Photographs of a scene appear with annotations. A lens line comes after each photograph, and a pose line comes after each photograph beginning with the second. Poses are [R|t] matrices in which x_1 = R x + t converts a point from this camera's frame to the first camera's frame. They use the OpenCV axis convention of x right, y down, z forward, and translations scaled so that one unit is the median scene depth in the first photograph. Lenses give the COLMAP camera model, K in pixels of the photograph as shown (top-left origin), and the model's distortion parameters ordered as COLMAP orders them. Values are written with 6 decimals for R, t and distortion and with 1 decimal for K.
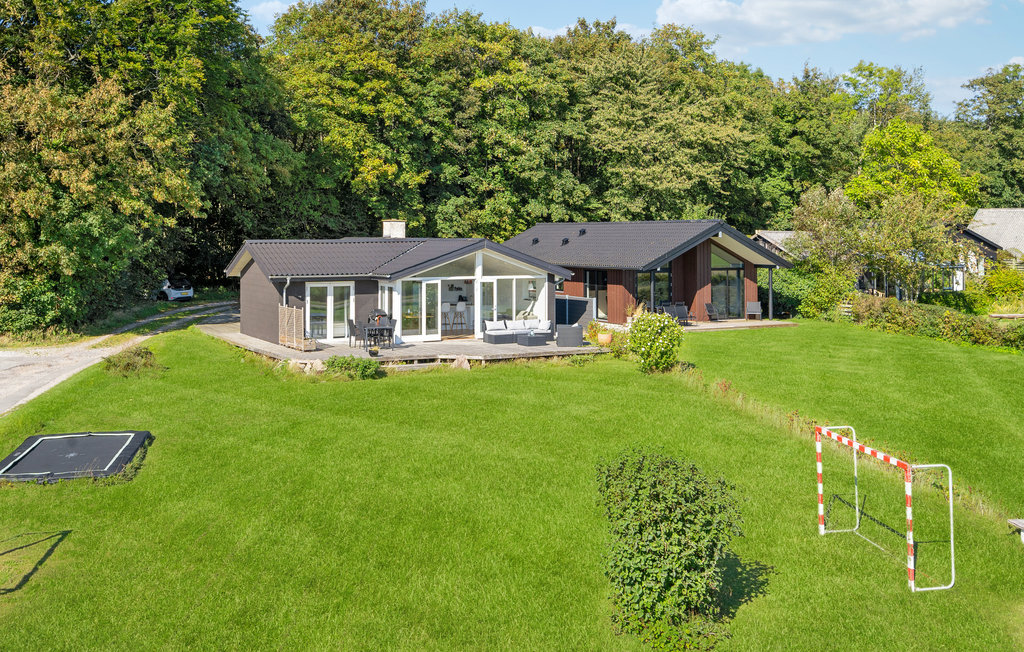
lens RADIAL K [[992.3, 0, 509.9], [0, 992.3, 220.9], [0, 0, 1]] dist [-0.023669, 0.000000]
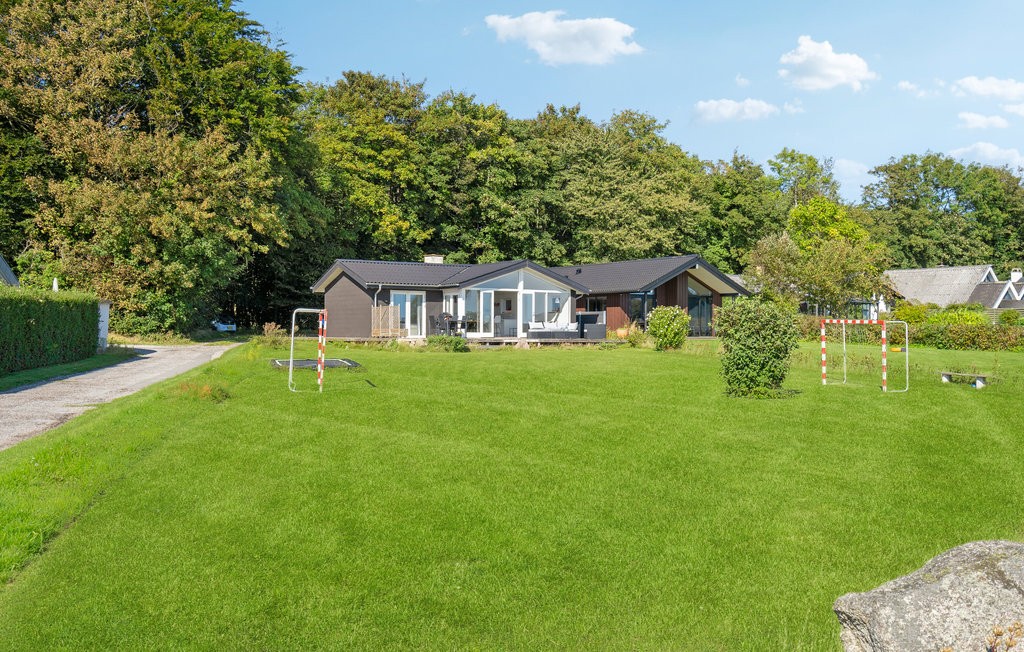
lens RADIAL K [[992.3, 0, 505.5], [0, 992.3, 331.0], [0, 0, 1]] dist [-0.023669, 0.000000]
pose [[0.995721, 0.002571, 0.092379, -0.107344], [-0.003108, 0.999979, 0.005668, 0.064952], [-0.092363, -0.005931, 0.995708, -0.173401]]
